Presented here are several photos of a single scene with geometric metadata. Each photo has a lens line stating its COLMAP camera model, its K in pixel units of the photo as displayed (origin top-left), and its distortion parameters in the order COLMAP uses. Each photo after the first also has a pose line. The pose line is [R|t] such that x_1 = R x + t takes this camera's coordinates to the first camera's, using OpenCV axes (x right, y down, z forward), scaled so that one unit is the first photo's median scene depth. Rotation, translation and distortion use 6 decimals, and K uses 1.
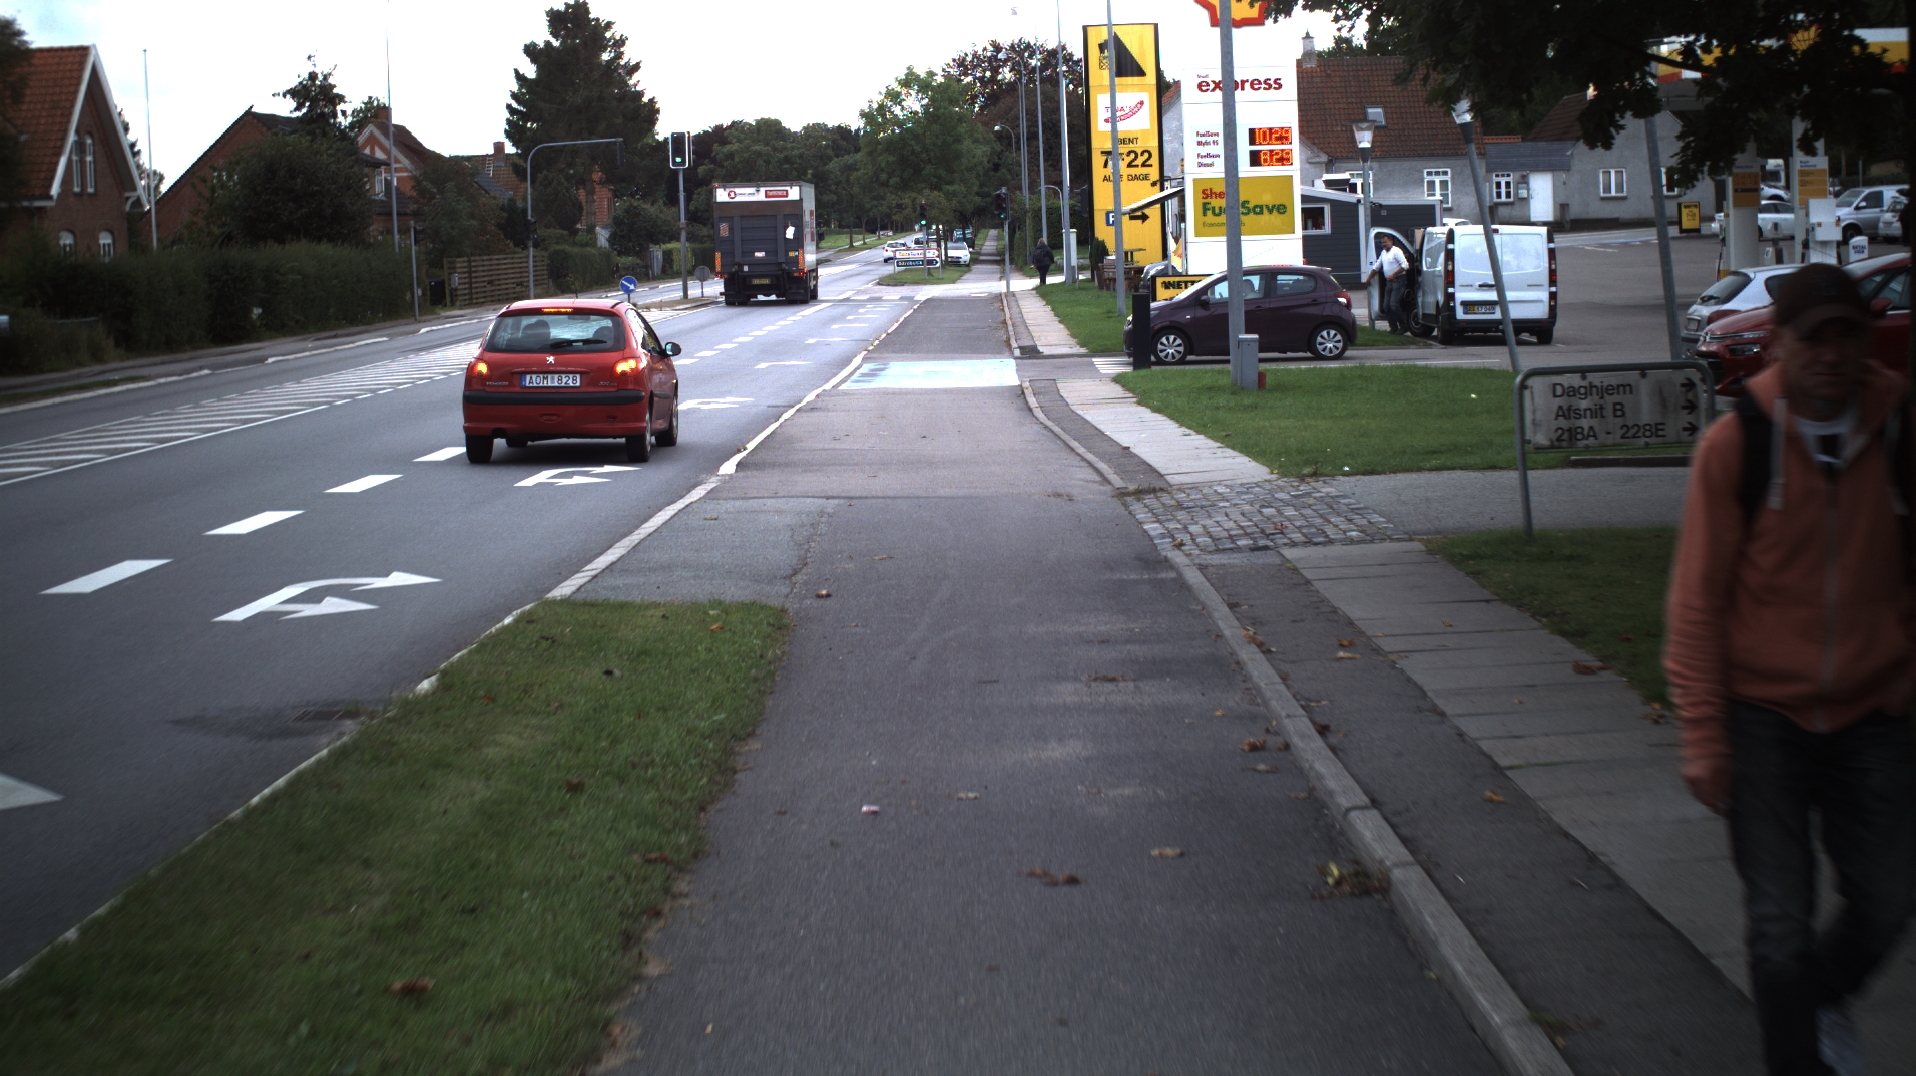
lens RADIAL K [[3855.7, 0, 958.0], [0, 3855.7, 538.0], [0, 0, 1]] dist [-0.326490, 0.365234]
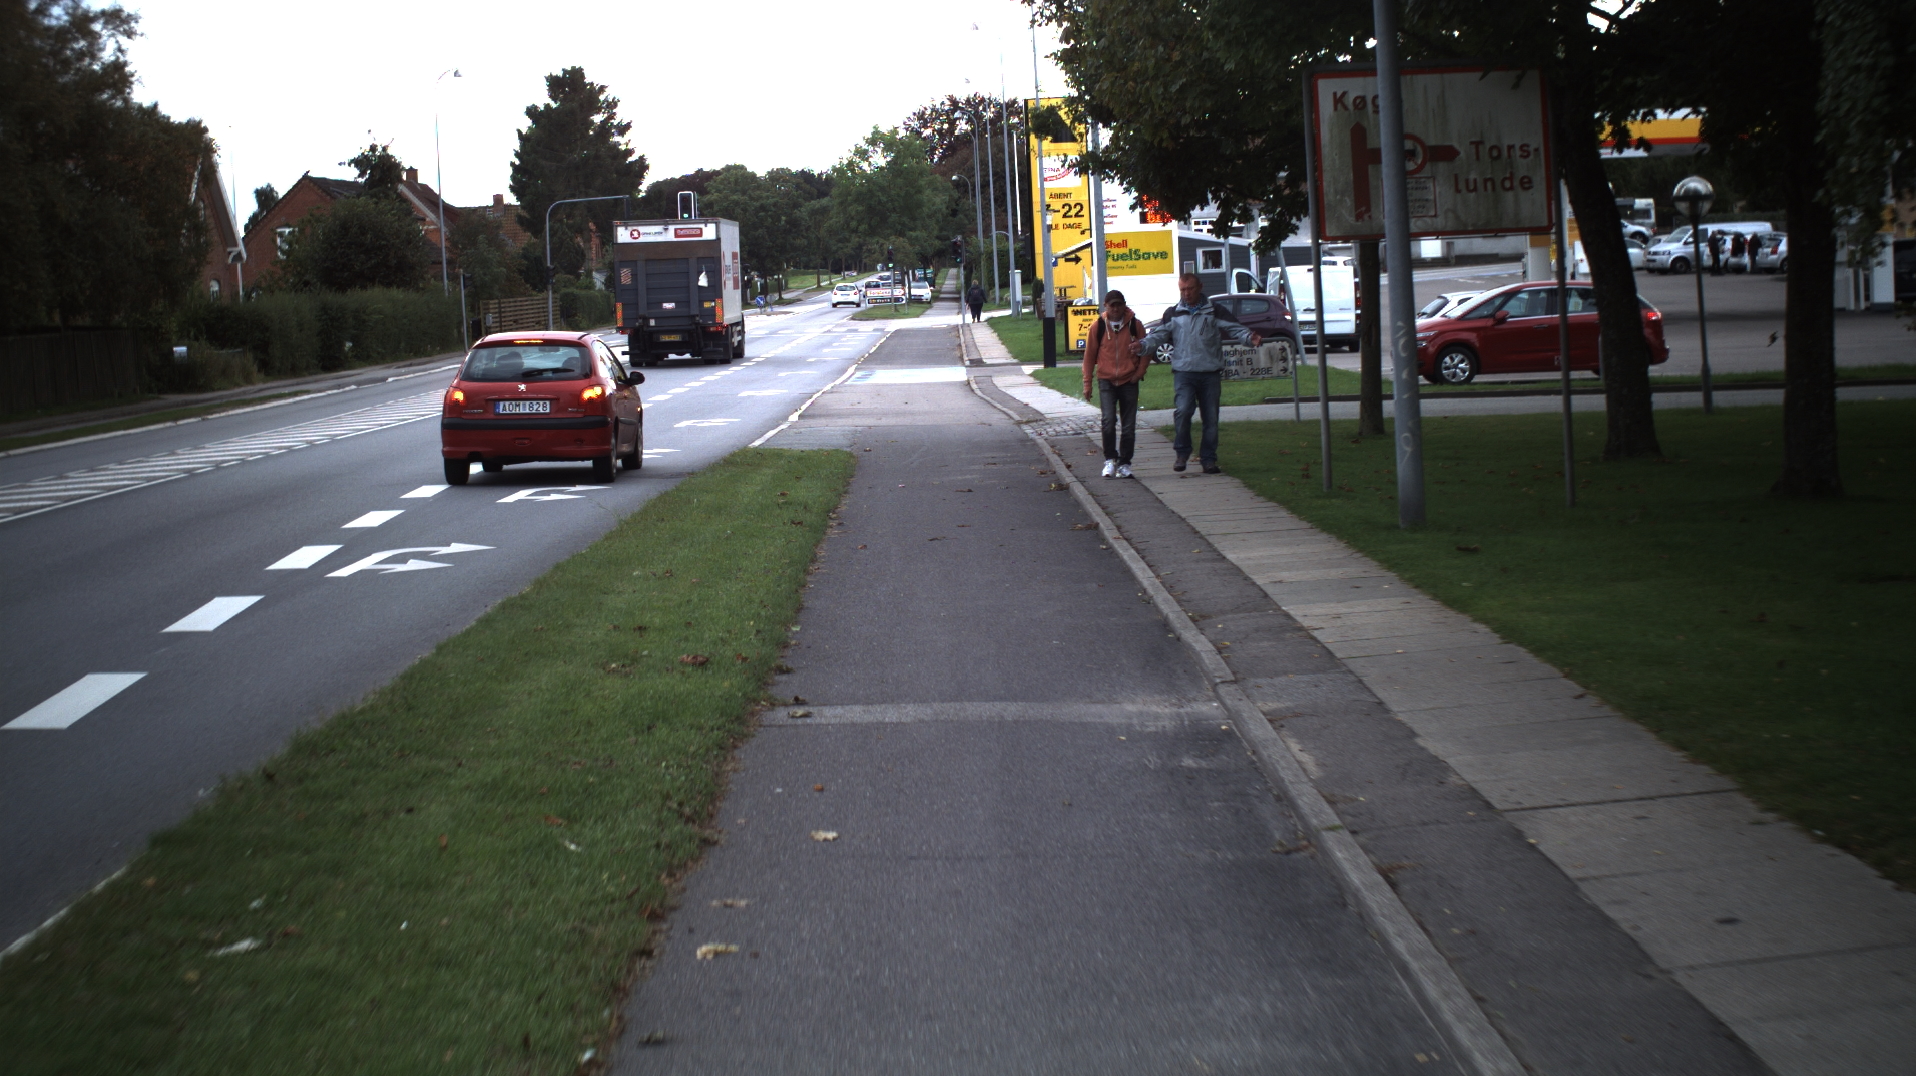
lens RADIAL K [[3855.7, 0, 958.0], [0, 3855.7, 538.0], [0, 0, 1]] dist [-0.326490, 0.365234]
pose [[0.999885, -0.011824, 0.009499, -0.000897], [0.011918, 0.999880, -0.009900, 0.013899], [-0.009381, 0.010013, 0.999906, -0.186452]]
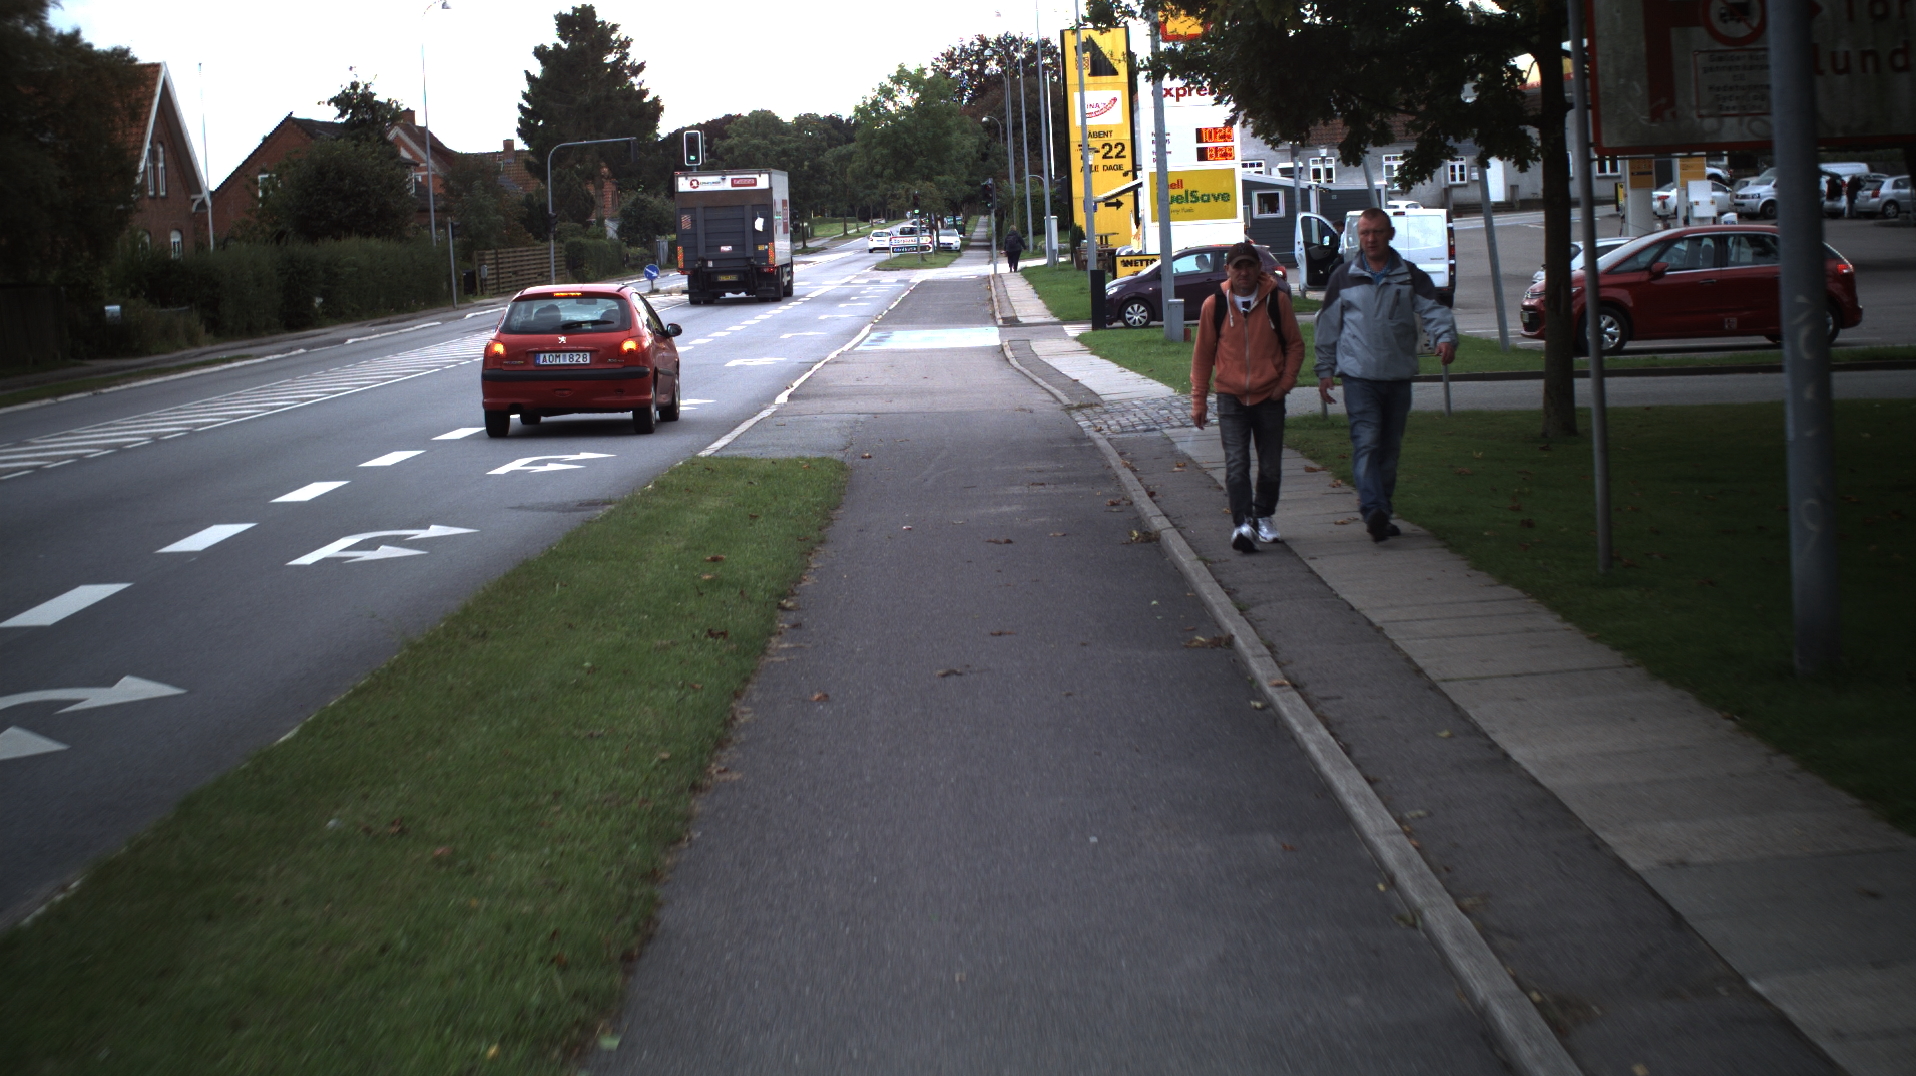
lens RADIAL K [[3855.7, 0, 958.0], [0, 3855.7, 538.0], [0, 0, 1]] dist [-0.326490, 0.365234]
pose [[0.999891, -0.014698, 0.001119, 0.000029], [0.014694, 0.999886, 0.003526, 0.006980], [-0.001171, -0.003509, 0.999993, -0.092891]]
